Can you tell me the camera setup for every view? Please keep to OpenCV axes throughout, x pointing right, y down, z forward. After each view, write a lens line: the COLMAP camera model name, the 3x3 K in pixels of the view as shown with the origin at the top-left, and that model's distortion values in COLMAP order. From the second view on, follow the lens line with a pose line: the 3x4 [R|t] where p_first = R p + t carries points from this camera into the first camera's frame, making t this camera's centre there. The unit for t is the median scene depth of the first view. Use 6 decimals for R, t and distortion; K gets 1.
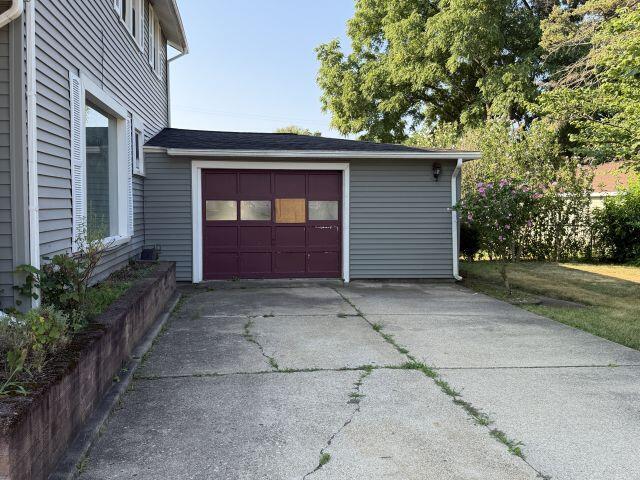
lens RADIAL K [[574.3, 0, 324.3], [0, 574.3, 234.4], [0, 0, 1]] dist [0.017908, -0.010814]
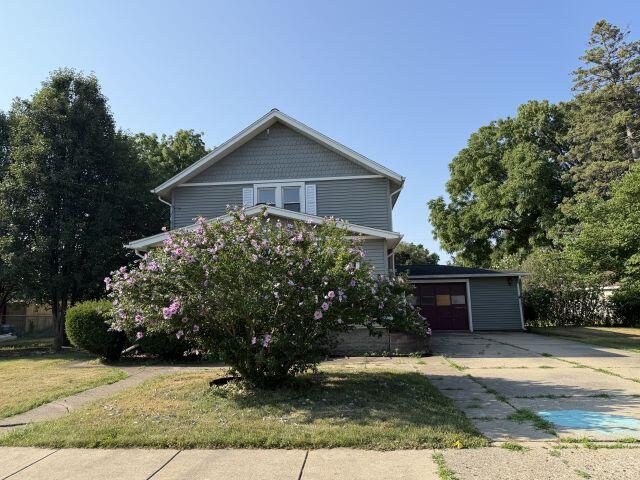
lens RADIAL K [[439.0, 0, 307.6], [0, 439.0, 241.6], [0, 0, 1]] dist [0.024291, -0.015749]
pose [[0.966249, -0.056727, -0.251286, -0.090913], [0.009261, 0.982472, -0.186181, 0.036880], [0.257443, 0.177570, 0.949838, -0.619408]]
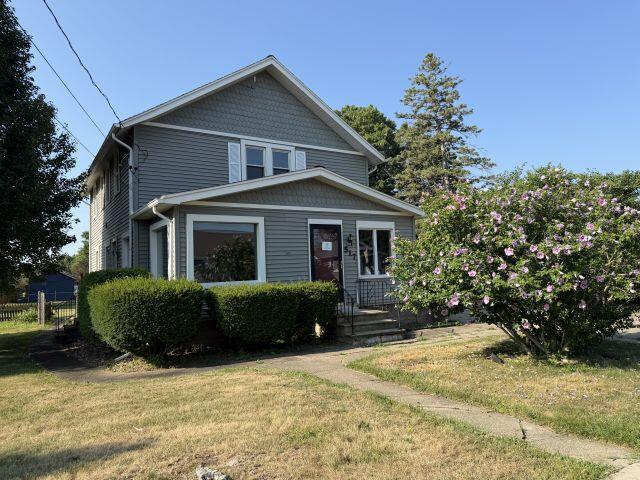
lens RADIAL K [[439.0, 0, 314.4], [0, 439.0, 245.1], [0, 0, 1]] dist [0.024291, -0.015749]
pose [[0.935382, -0.005482, 0.353597, -0.591948], [0.048644, 0.992370, -0.113295, 0.023439], [-0.350278, 0.123174, 0.928511, -0.531640]]
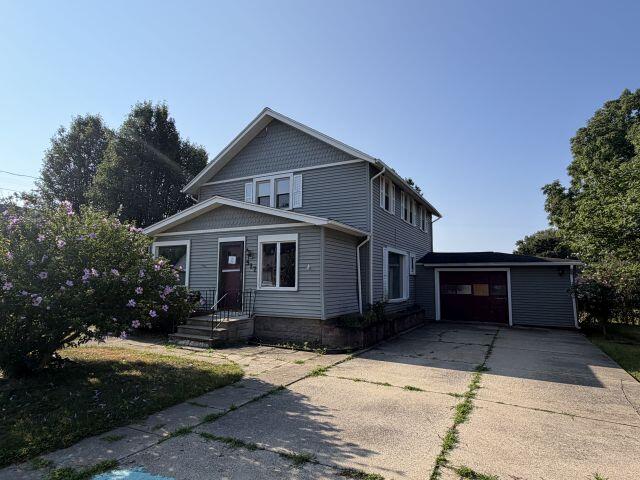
lens RADIAL K [[364.5, 0, 318.1], [0, 364.5, 243.8], [0, 0, 1]] dist [-0.021926, 0.004816]
pose [[0.799155, -0.053252, -0.598762, 0.195753], [-0.043642, 0.988300, -0.146144, 0.009272], [0.599539, 0.142923, 0.787481, -0.335561]]
